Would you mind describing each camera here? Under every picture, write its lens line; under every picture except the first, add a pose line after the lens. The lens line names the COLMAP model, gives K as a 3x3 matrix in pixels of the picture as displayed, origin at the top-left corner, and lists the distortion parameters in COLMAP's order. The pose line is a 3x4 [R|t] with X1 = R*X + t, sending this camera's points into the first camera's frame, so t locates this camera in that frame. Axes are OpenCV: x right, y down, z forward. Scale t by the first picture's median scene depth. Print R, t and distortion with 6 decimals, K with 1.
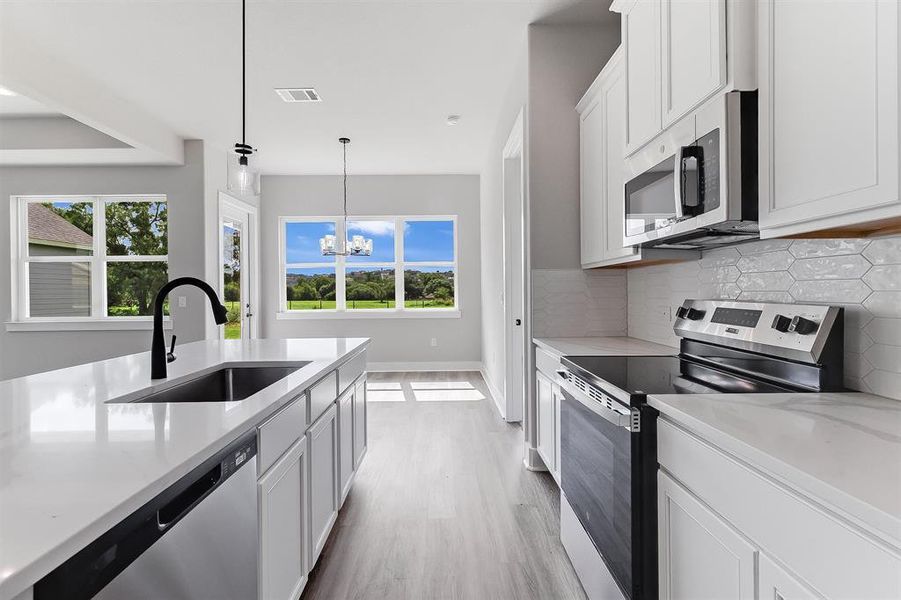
lens RADIAL K [[426.9, 0, 448.3], [0, 426.9, 283.5], [0, 0, 1]] dist [0.008419, -0.001513]
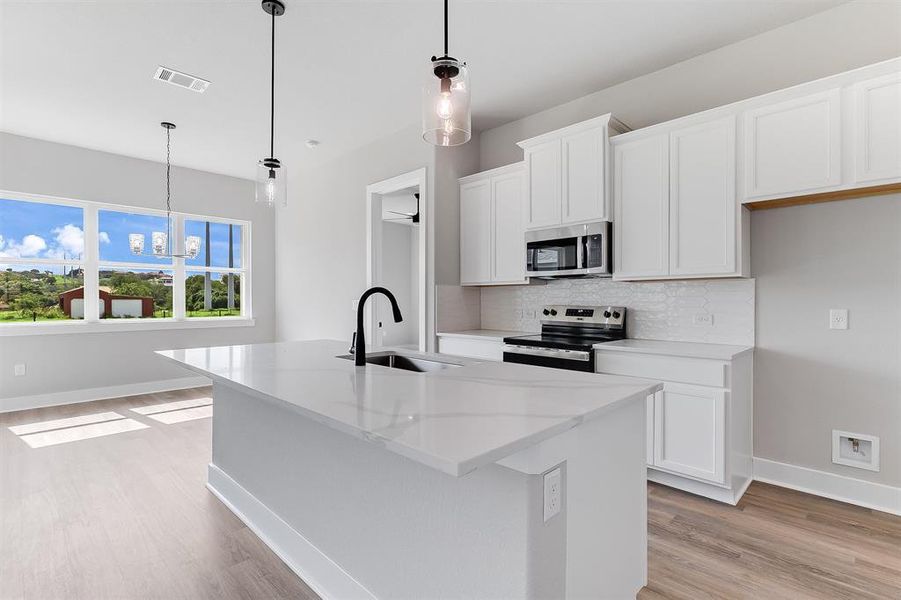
lens RADIAL K [[426.9, 0, 445.6], [0, 426.9, 303.0], [0, 0, 1]] dist [0.008419, -0.001513]
pose [[0.711720, 0.005247, 0.702443, -0.614603], [-0.021793, 0.999656, 0.014614, 0.004174], [-0.702125, -0.025709, 0.711590, -0.041907]]
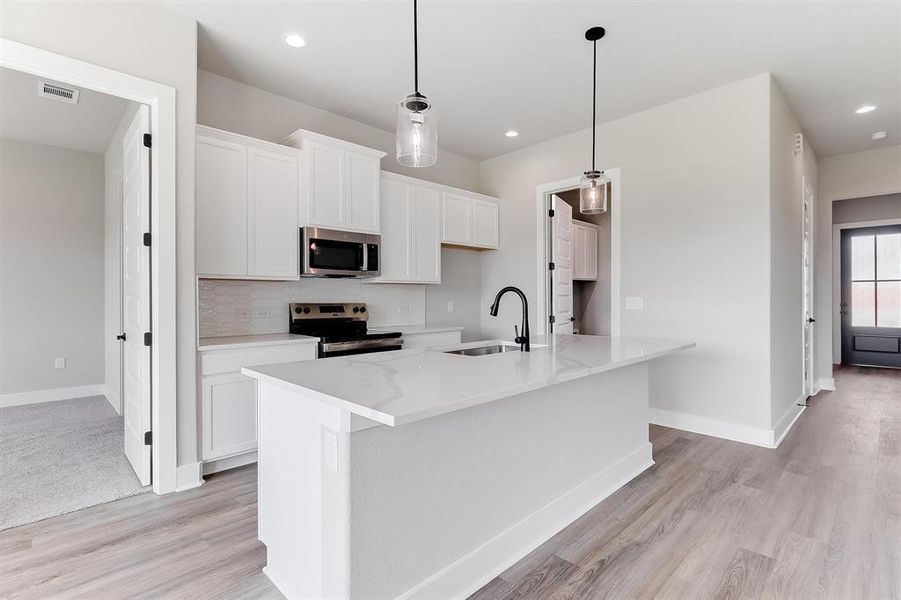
lens RADIAL K [[426.9, 0, 445.0], [0, 426.9, 298.6], [0, 0, 1]] dist [0.008419, -0.001513]
pose [[-0.671292, 0.008064, 0.741149, -0.692073], [-0.008403, 0.999794, -0.018489, 0.024982], [-0.741145, -0.018639, -0.671086, 0.948616]]
